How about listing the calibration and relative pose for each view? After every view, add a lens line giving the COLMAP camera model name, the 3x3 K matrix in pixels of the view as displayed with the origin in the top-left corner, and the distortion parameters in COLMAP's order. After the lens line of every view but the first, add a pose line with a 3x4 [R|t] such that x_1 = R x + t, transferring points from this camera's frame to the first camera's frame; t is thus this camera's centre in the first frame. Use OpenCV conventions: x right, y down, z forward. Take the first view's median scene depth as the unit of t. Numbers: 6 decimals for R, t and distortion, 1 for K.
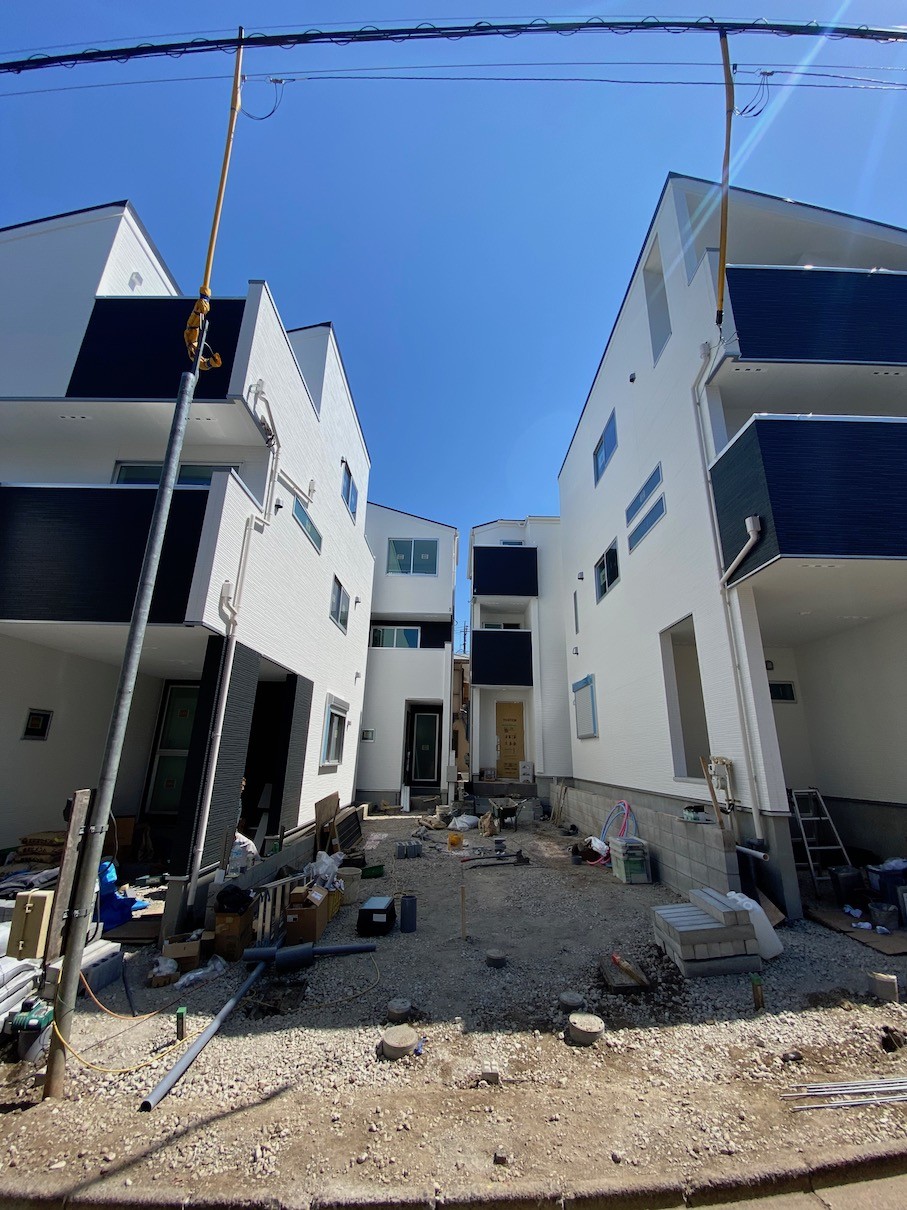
lens RADIAL K [[490.3, 0, 453.5], [0, 490.3, 605.0], [0, 0, 1]] dist [0.013181, -0.016802]
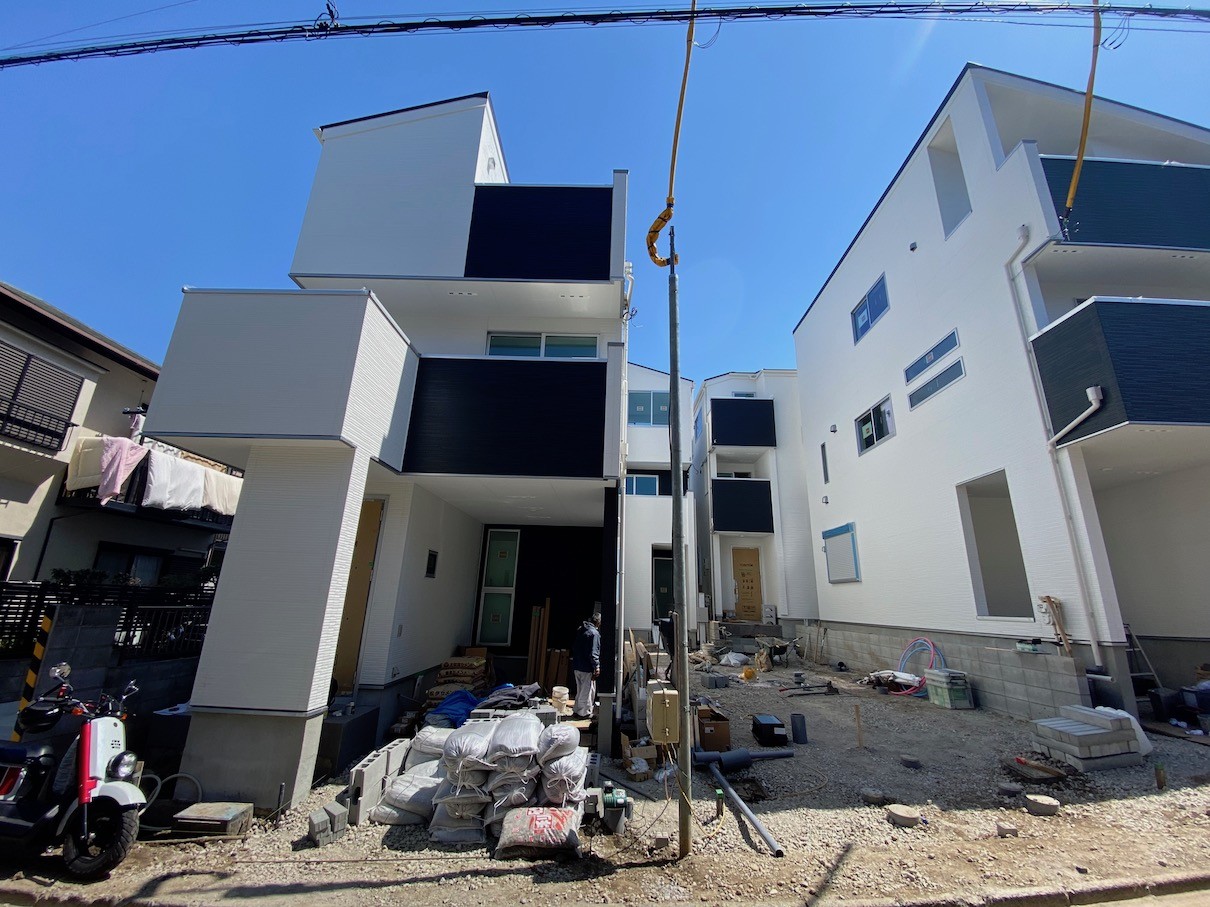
lens RADIAL K [[490.3, 0, 608.1], [0, 490.3, 456.3], [0, 0, 1]] dist [0.013181, -0.016802]
pose [[0.999876, 0.003765, -0.015304, -0.400599], [-0.003581, 0.999921, 0.012011, -0.022054], [0.015348, -0.011955, 0.999811, -0.123313]]
